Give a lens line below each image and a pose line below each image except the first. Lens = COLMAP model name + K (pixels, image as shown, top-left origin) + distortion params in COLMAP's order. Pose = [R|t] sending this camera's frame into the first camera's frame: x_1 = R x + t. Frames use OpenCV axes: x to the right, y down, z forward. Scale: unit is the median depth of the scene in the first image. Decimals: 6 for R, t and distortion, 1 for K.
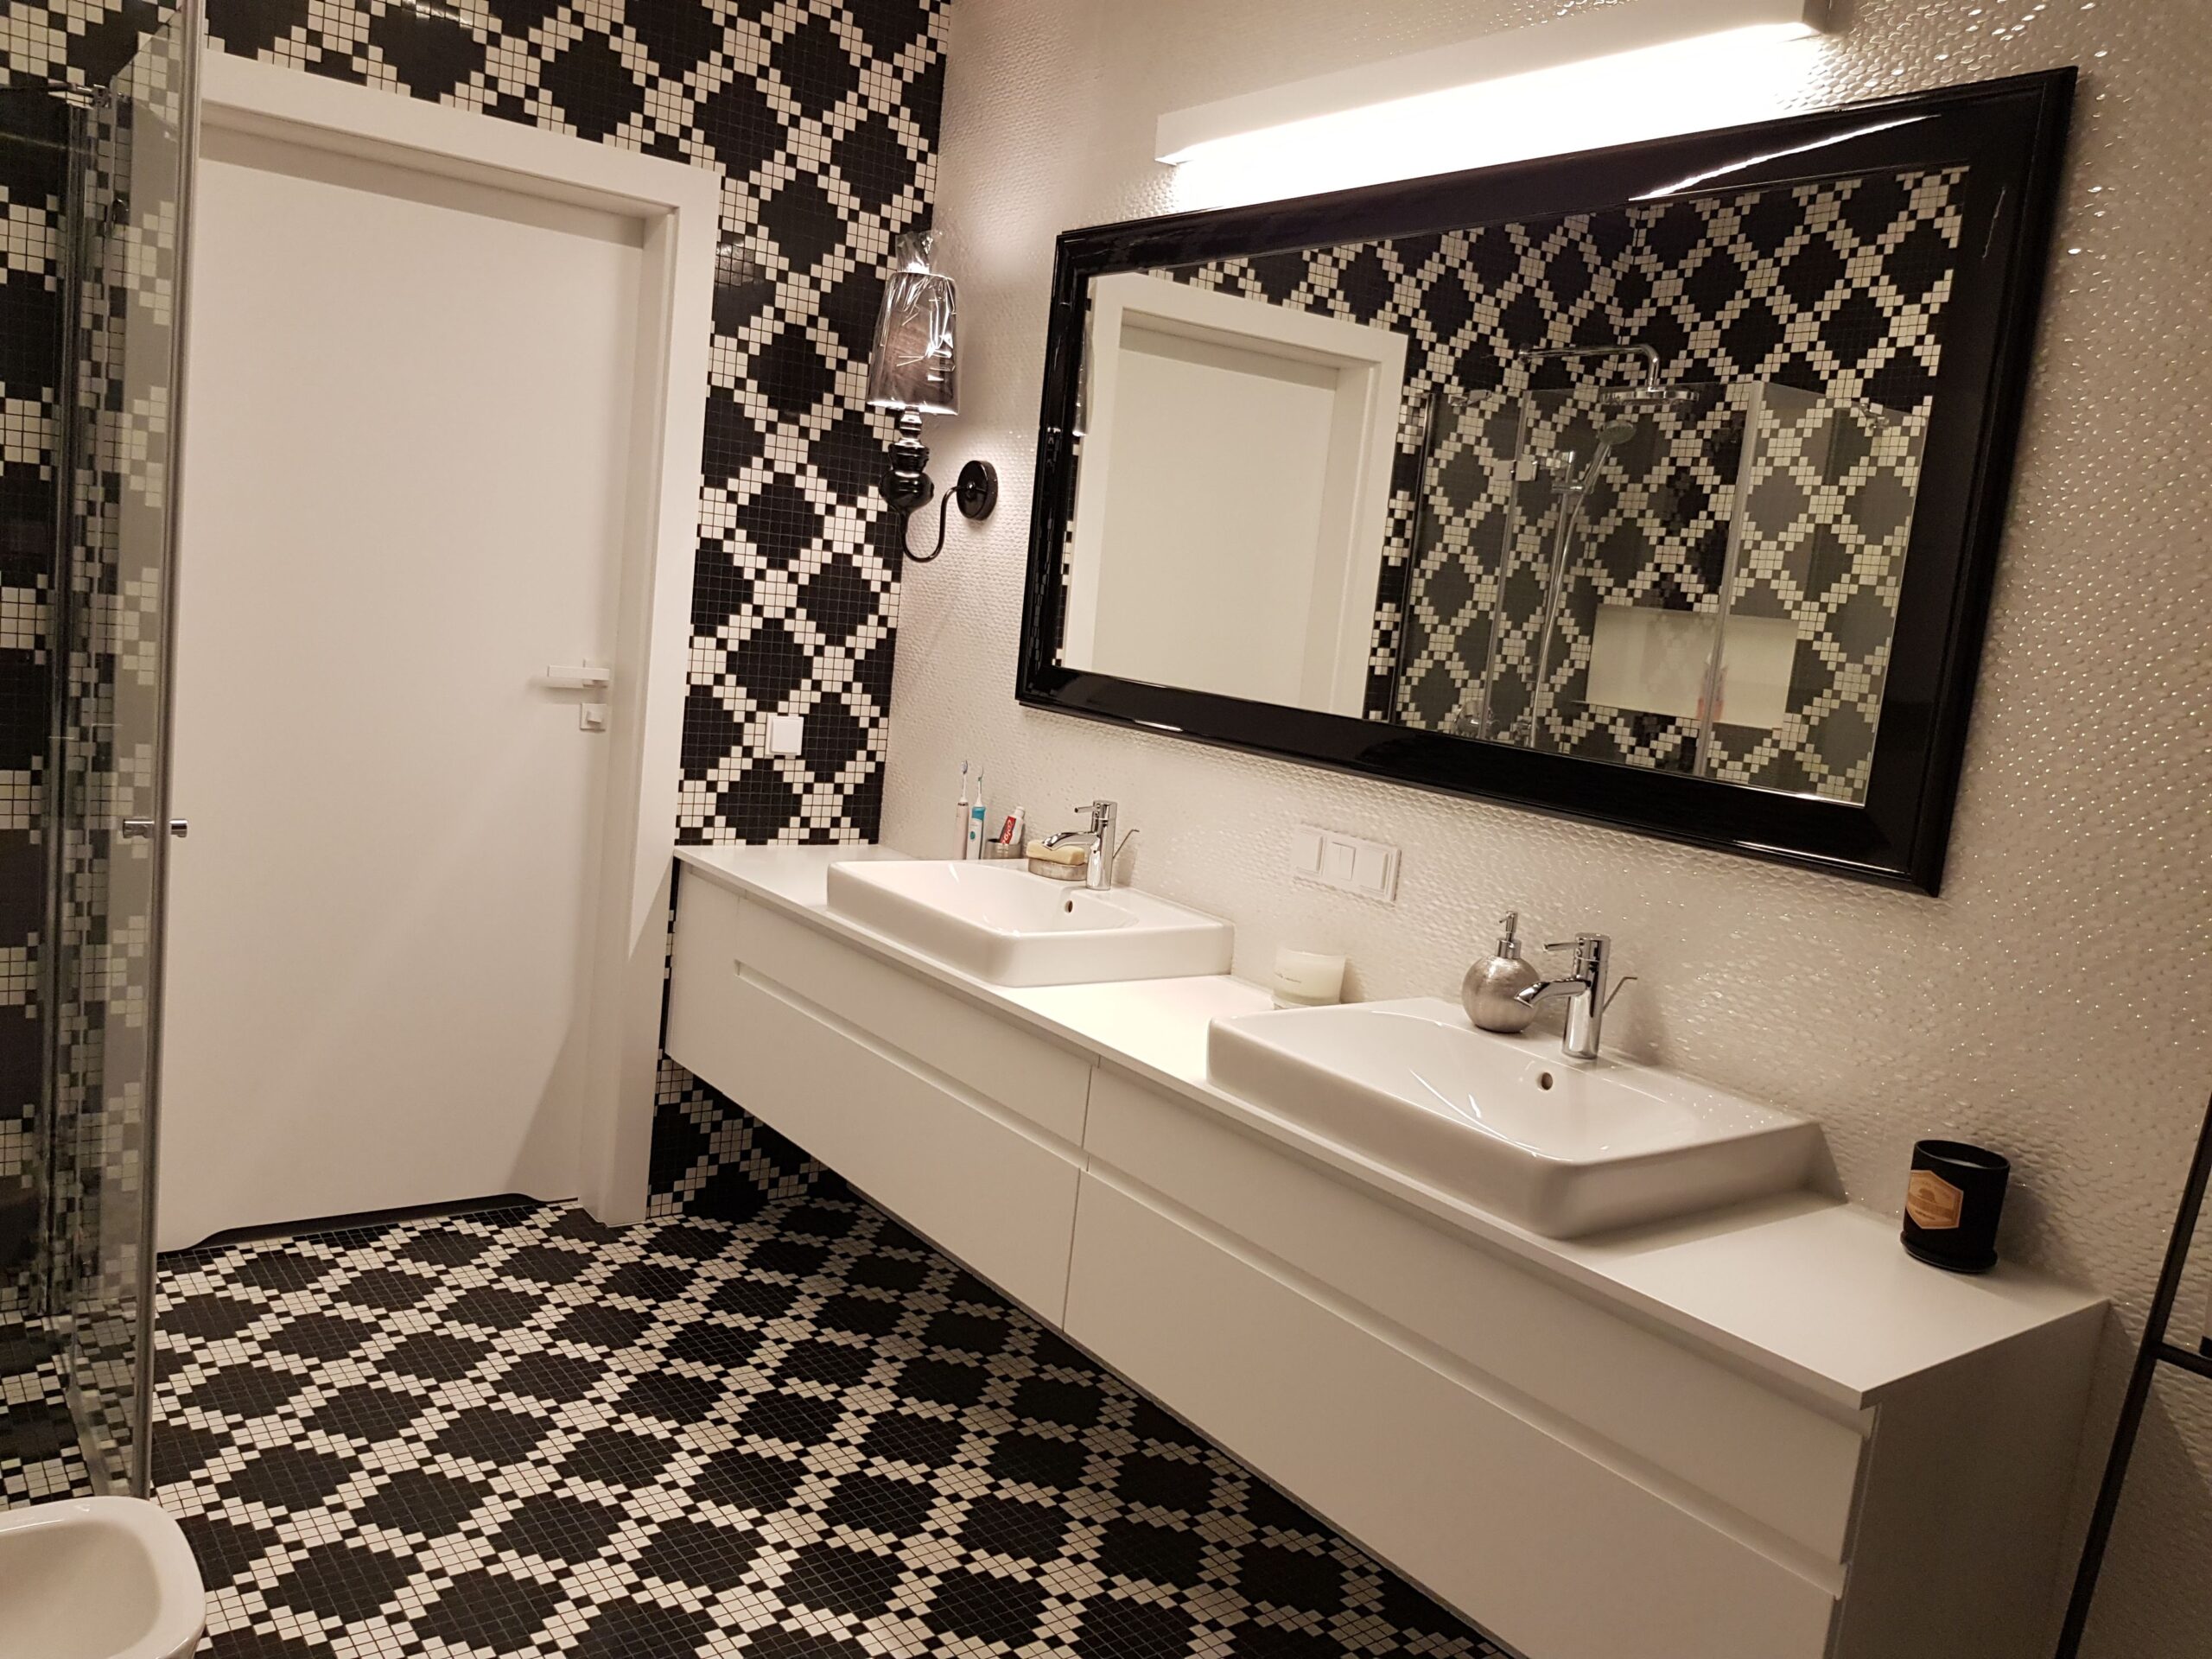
lens RADIAL K [[1706.6, 0, 1110.2], [0, 1706.6, 819.2], [0, 0, 1]] dist [0.071090, -0.119391]
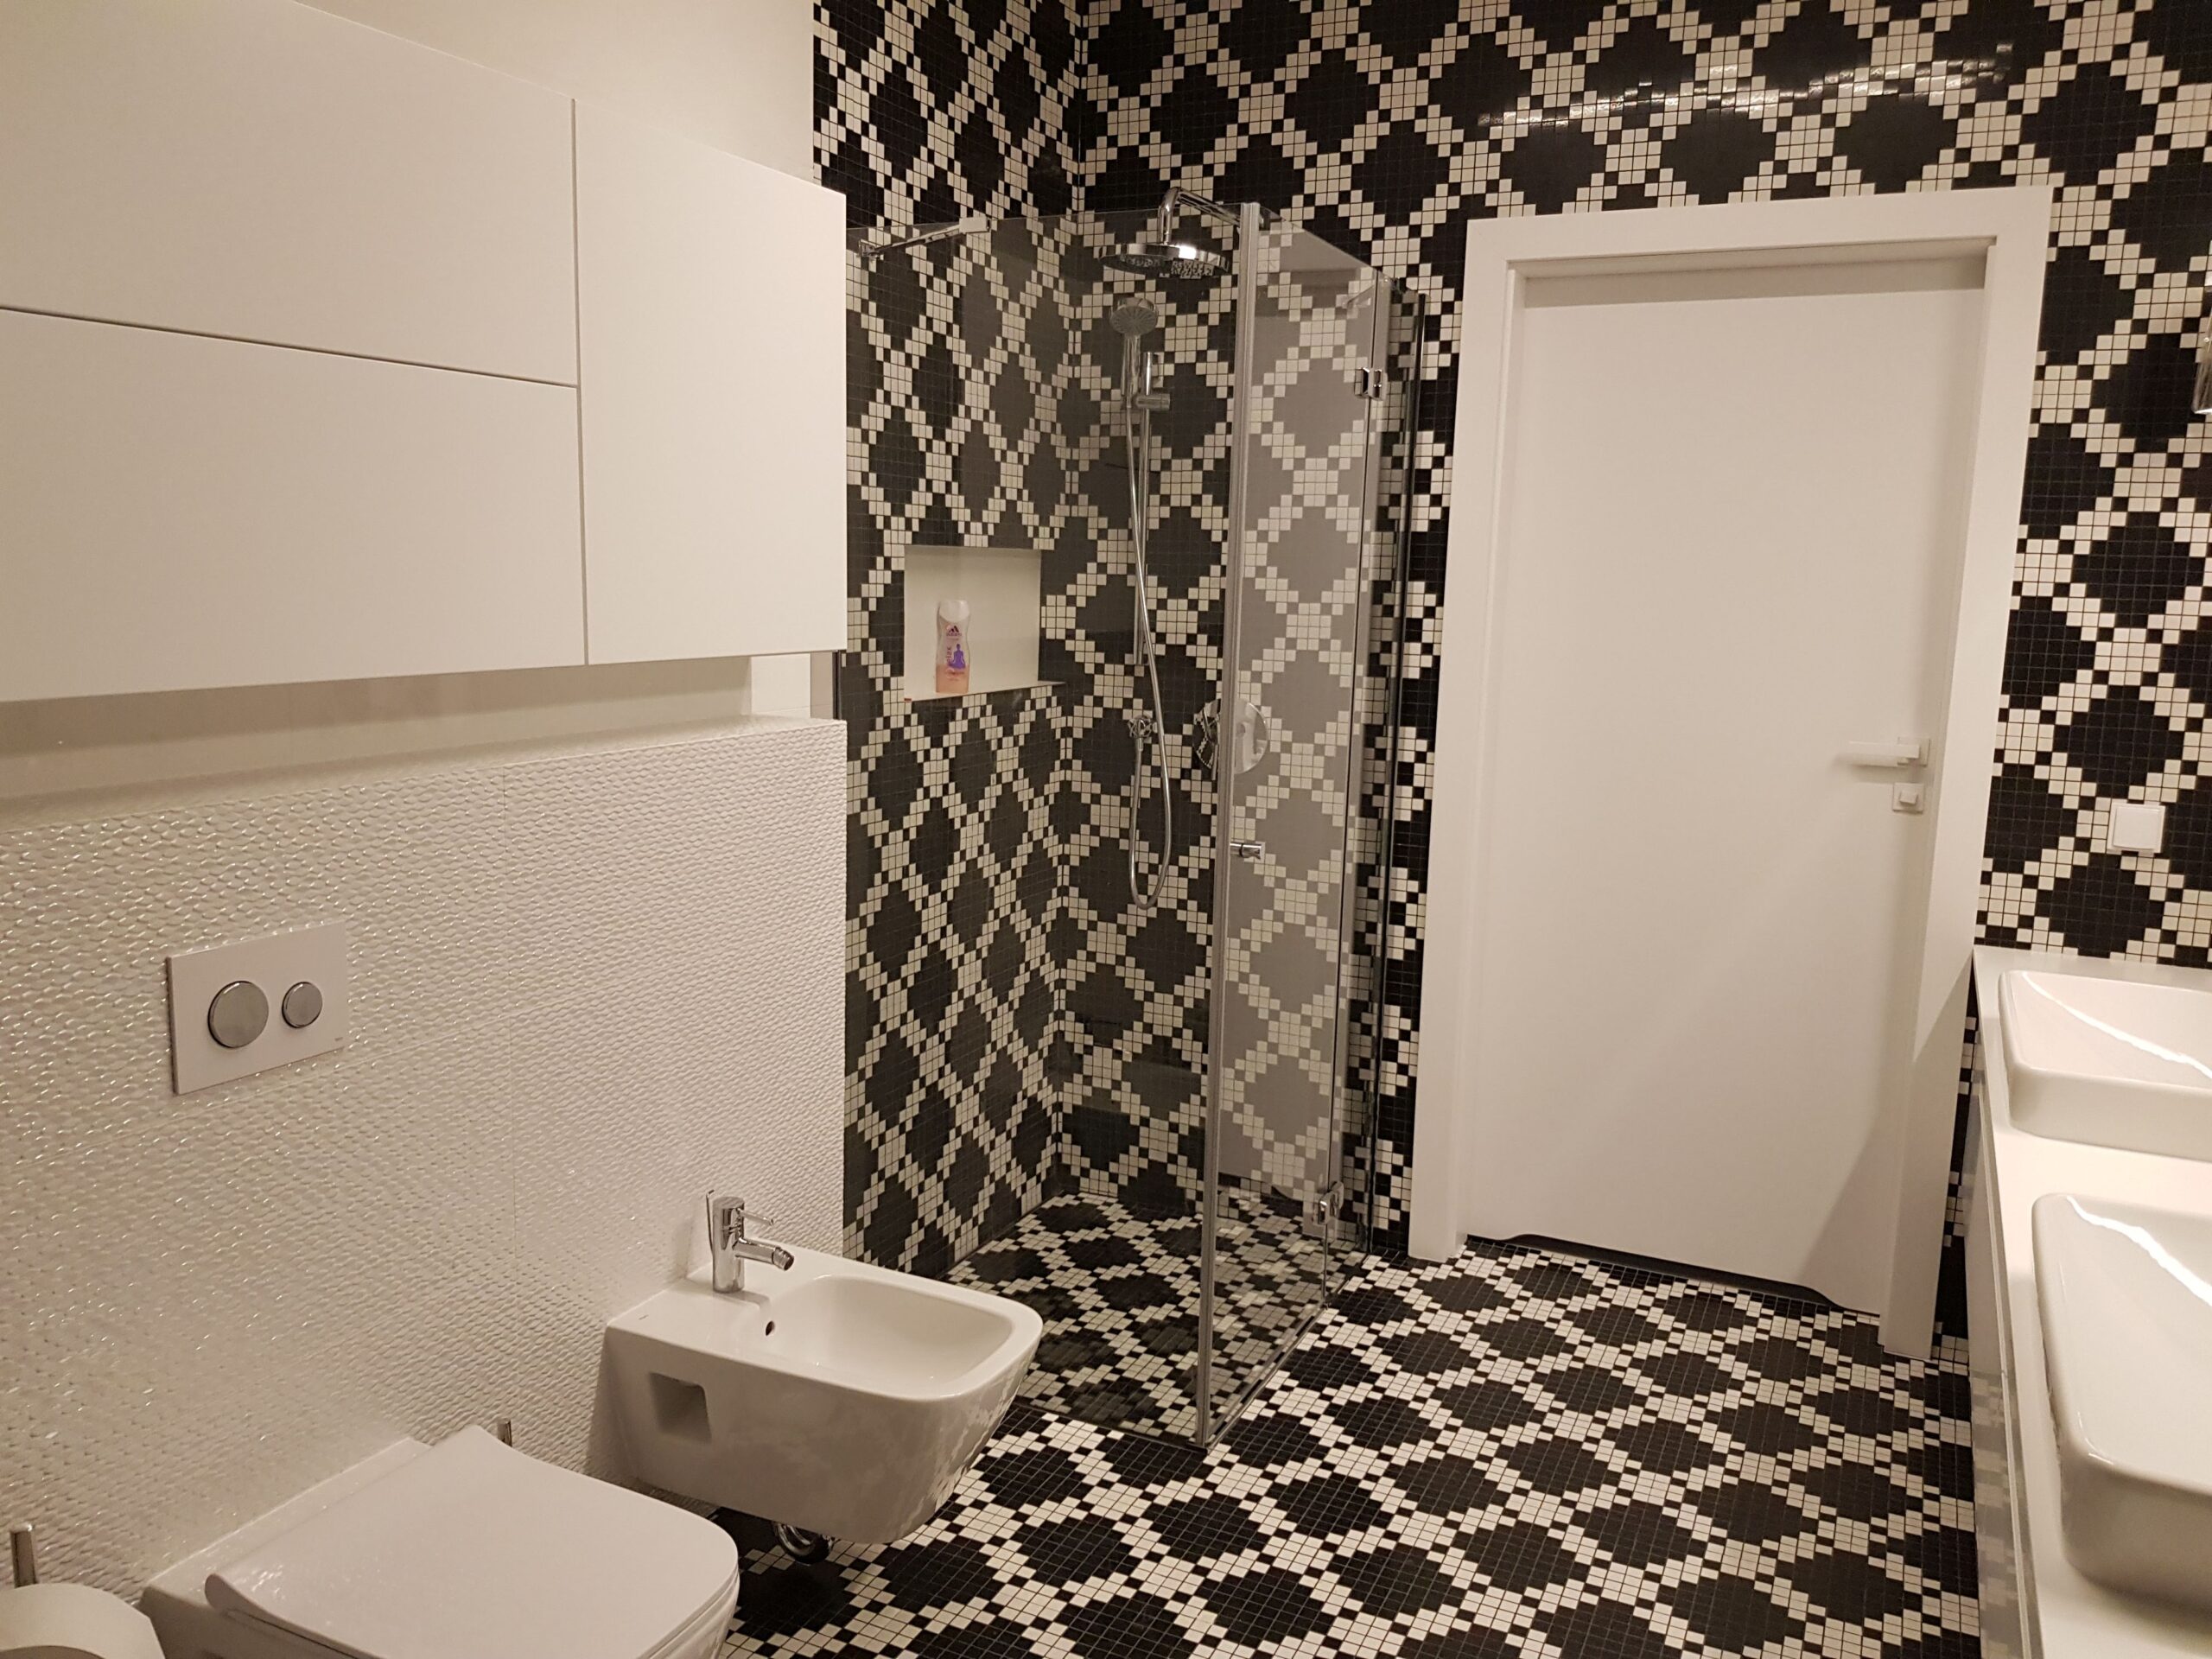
lens RADIAL K [[1706.6, 0, 1112.7], [0, 1706.6, 832.6], [0, 0, 1]] dist [0.071090, -0.119391]
pose [[0.470388, 0.042294, -0.881445, 0.324650], [-0.097132, 0.995263, -0.004079, 0.004997], [0.877098, 0.087535, 0.472268, 0.184218]]
